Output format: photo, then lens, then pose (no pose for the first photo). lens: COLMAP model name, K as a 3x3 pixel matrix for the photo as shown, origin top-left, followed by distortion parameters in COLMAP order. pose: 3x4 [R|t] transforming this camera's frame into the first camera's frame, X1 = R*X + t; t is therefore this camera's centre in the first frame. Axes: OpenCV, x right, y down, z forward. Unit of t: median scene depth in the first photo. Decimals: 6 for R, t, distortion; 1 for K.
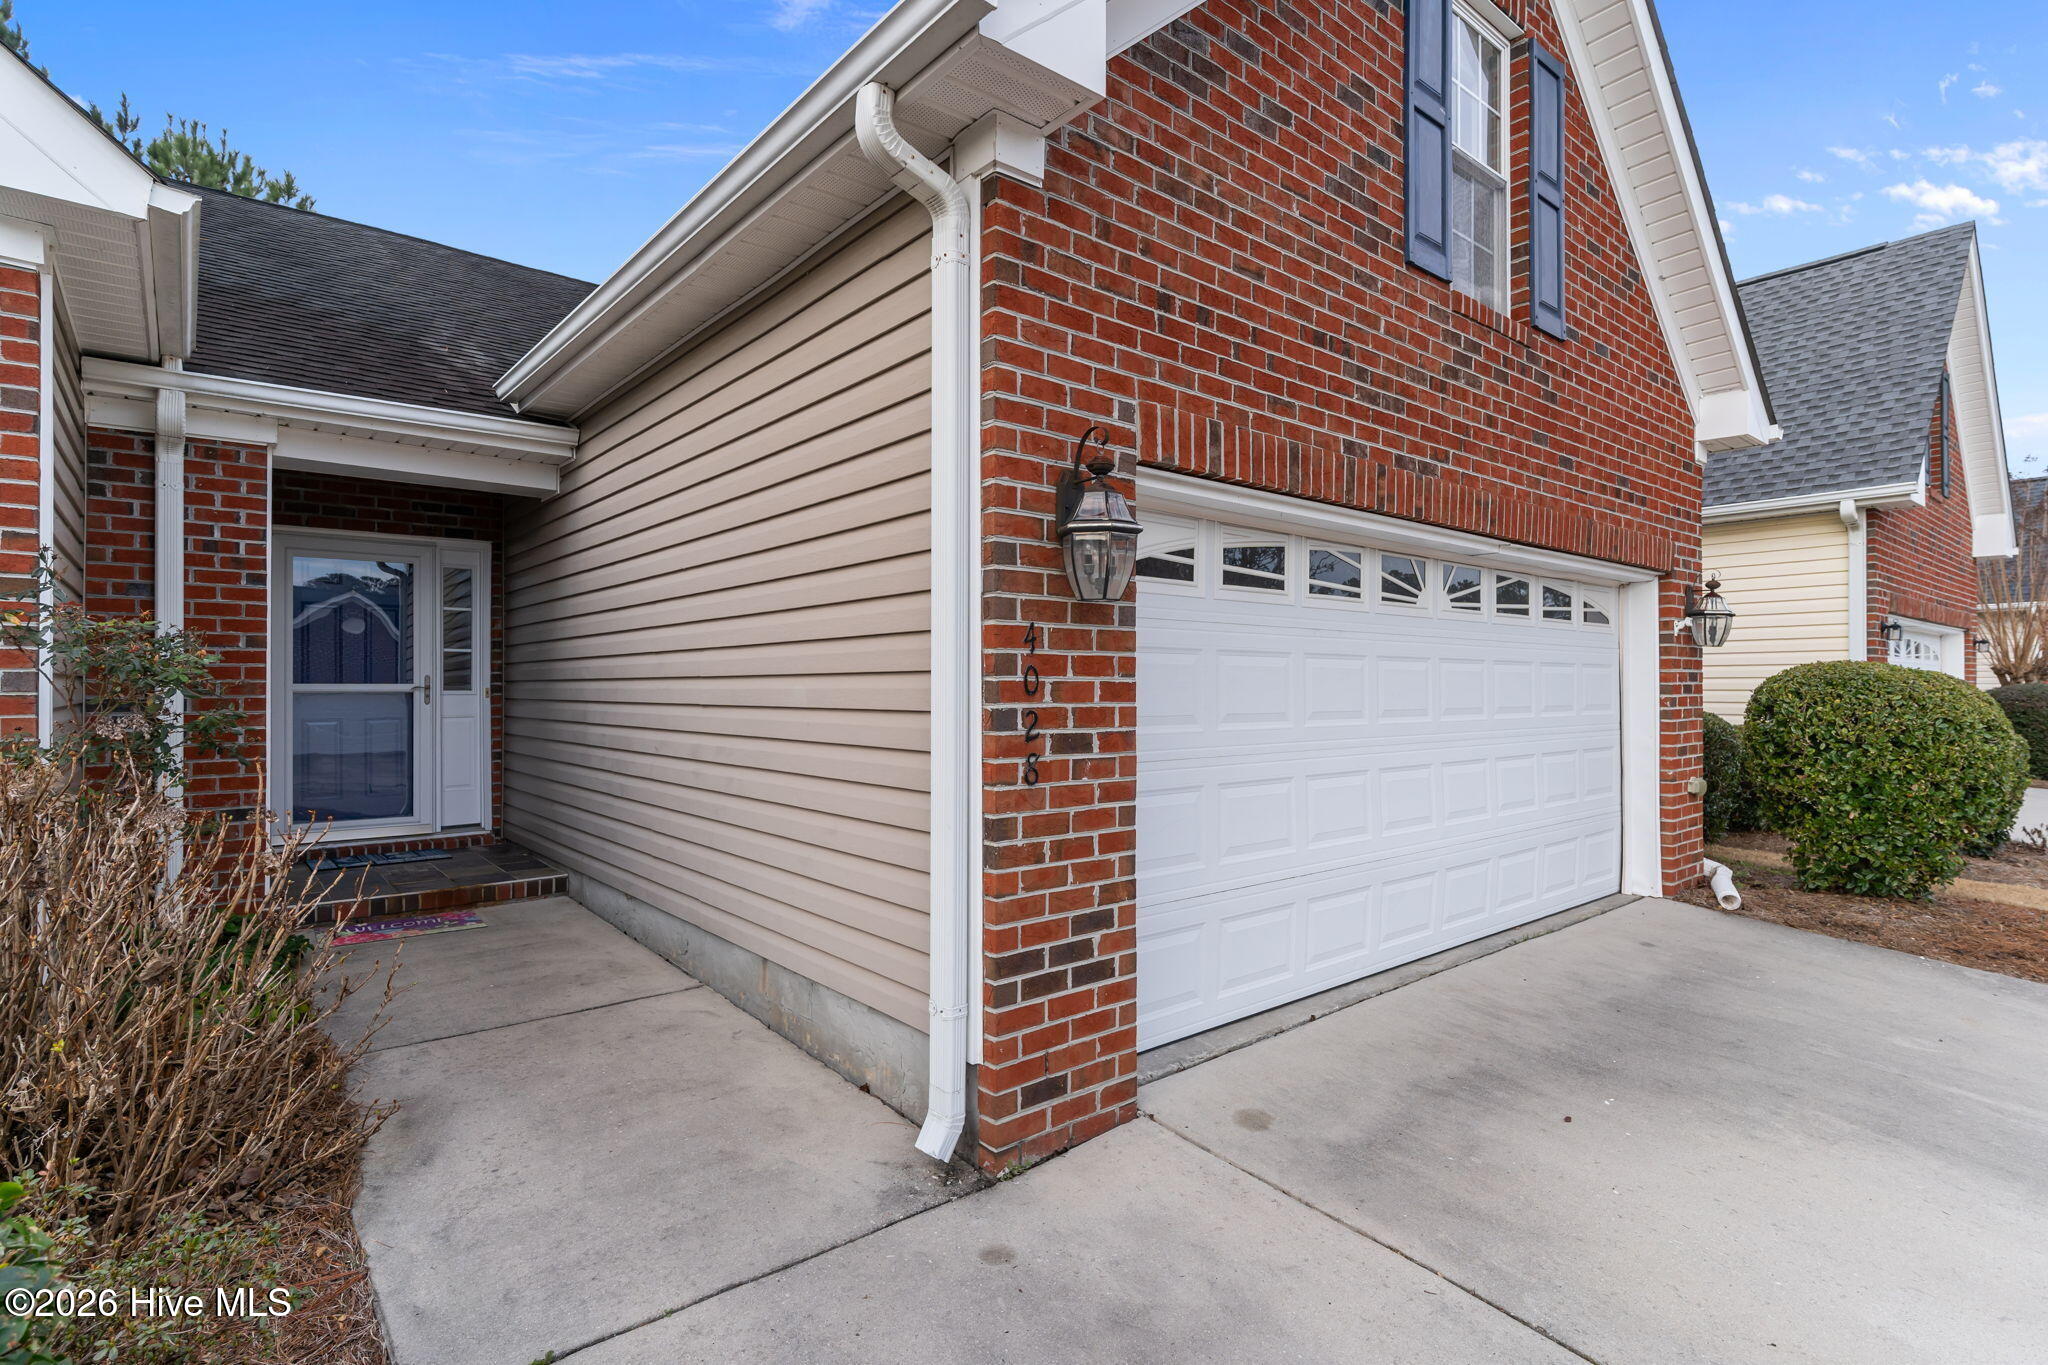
lens RADIAL K [[988.5, 0, 996.9], [0, 988.5, 671.5], [0, 0, 1]] dist [0.002634, -0.007356]
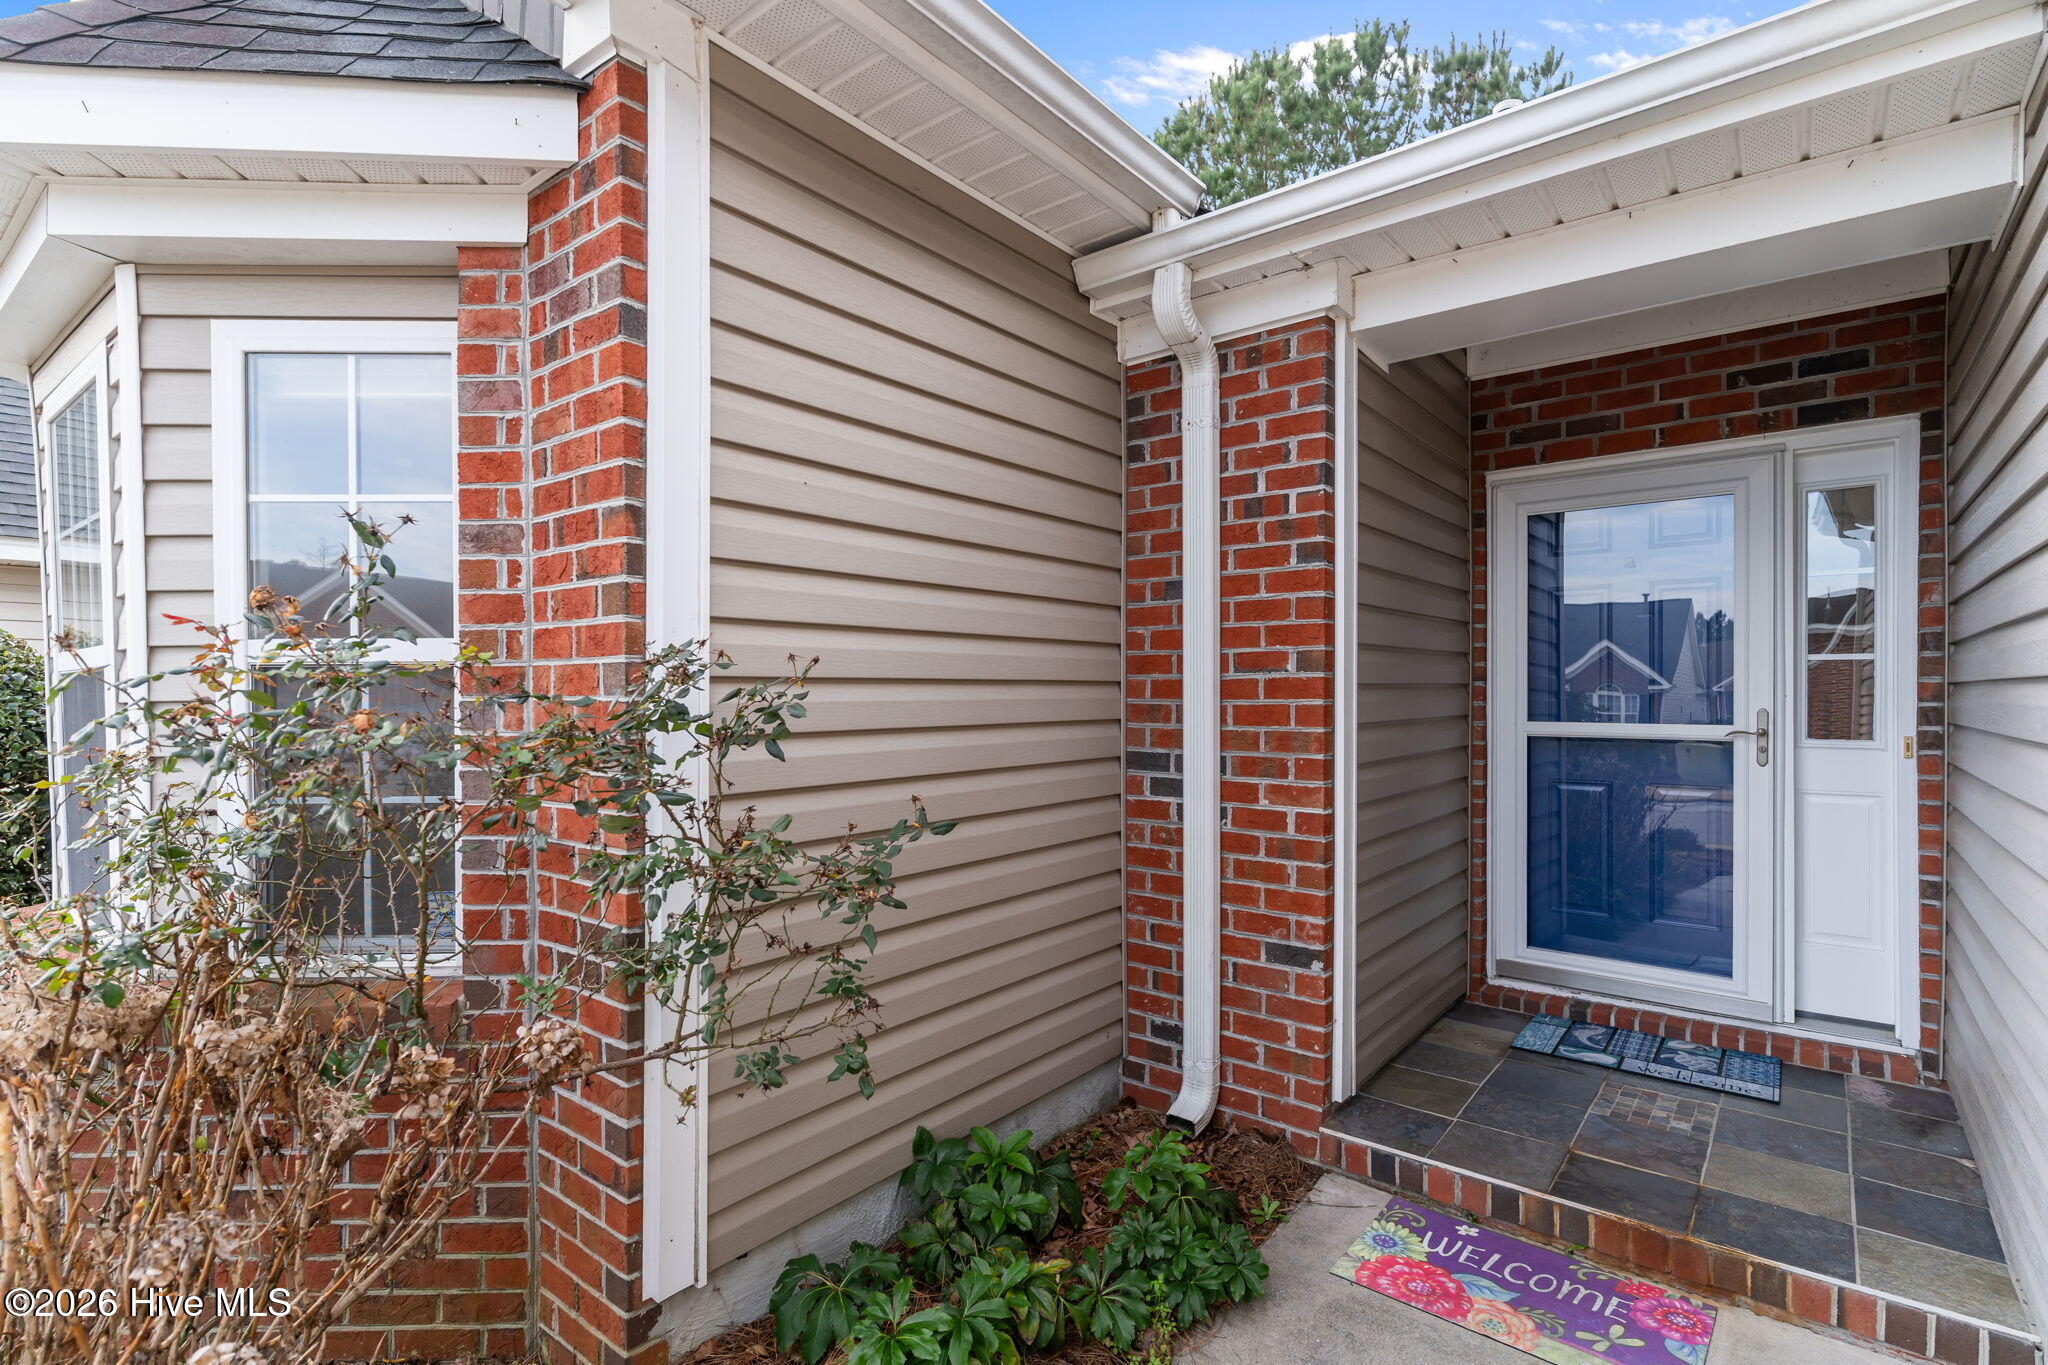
lens RADIAL K [[898.3, 0, 1140.1], [0, 898.3, 697.7], [0, 0, 1]] dist [0.000055, -0.000182]
pose [[0.202430, 0.016499, -0.979158, -0.369999], [0.013129, 0.999722, 0.019560, -0.029408], [0.979209, -0.016815, 0.202157, 1.157027]]
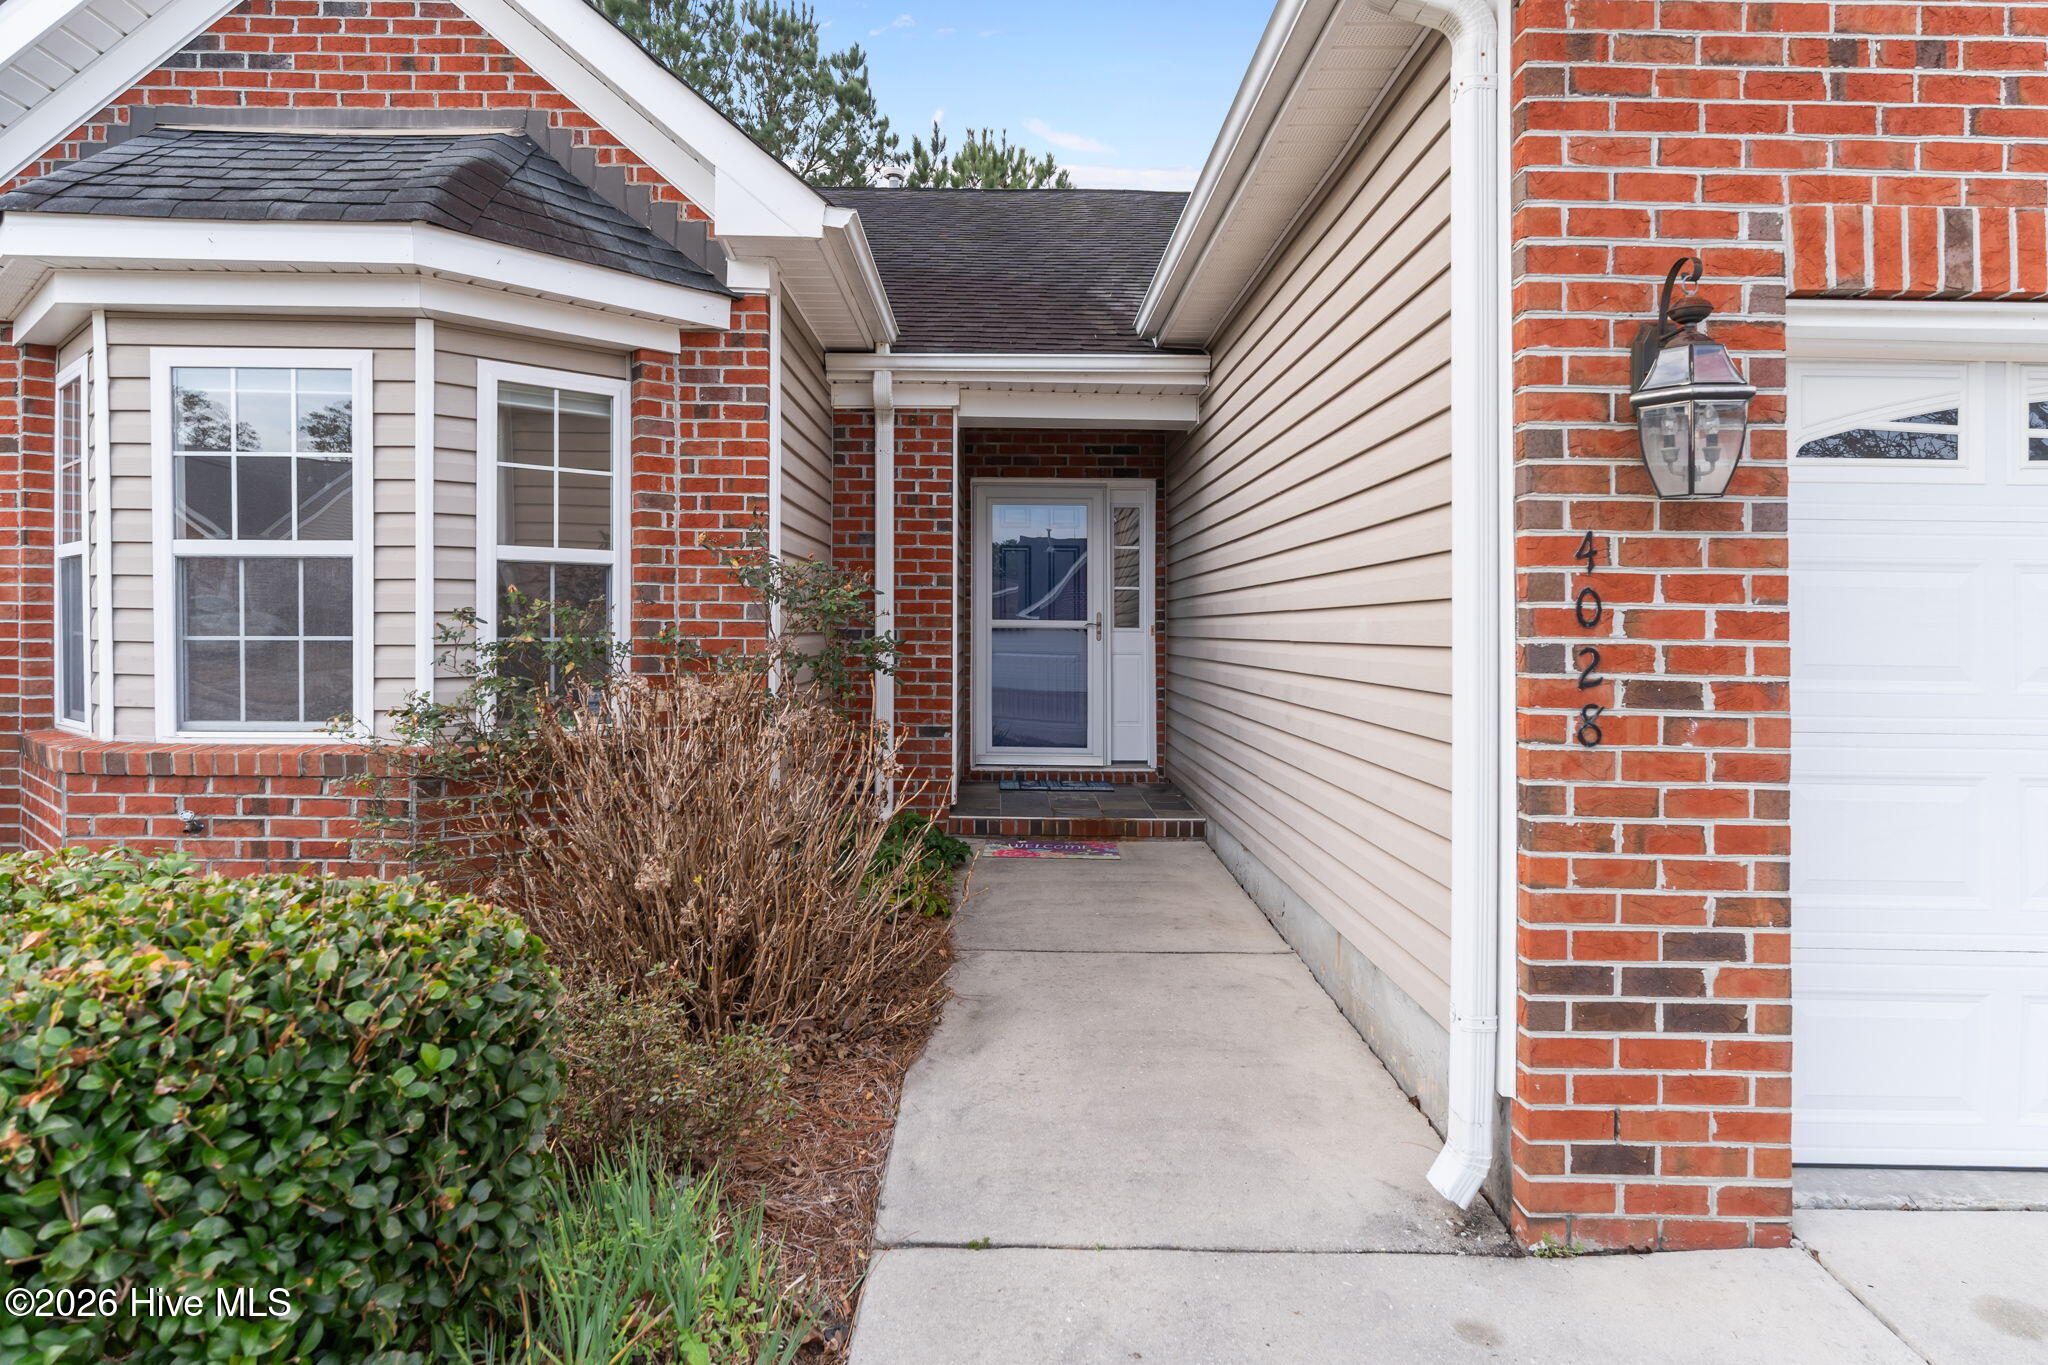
lens RADIAL K [[1148.2, 0, 1023.5], [0, 1148.2, 597.5], [0, 0, 1]] dist [-0.001156, 0.000241]
pose [[0.774523, -0.007683, -0.632499, 0.236211], [-0.003252, 0.999865, -0.016128, 0.015381], [0.632537, 0.014549, 0.774393, 0.041632]]
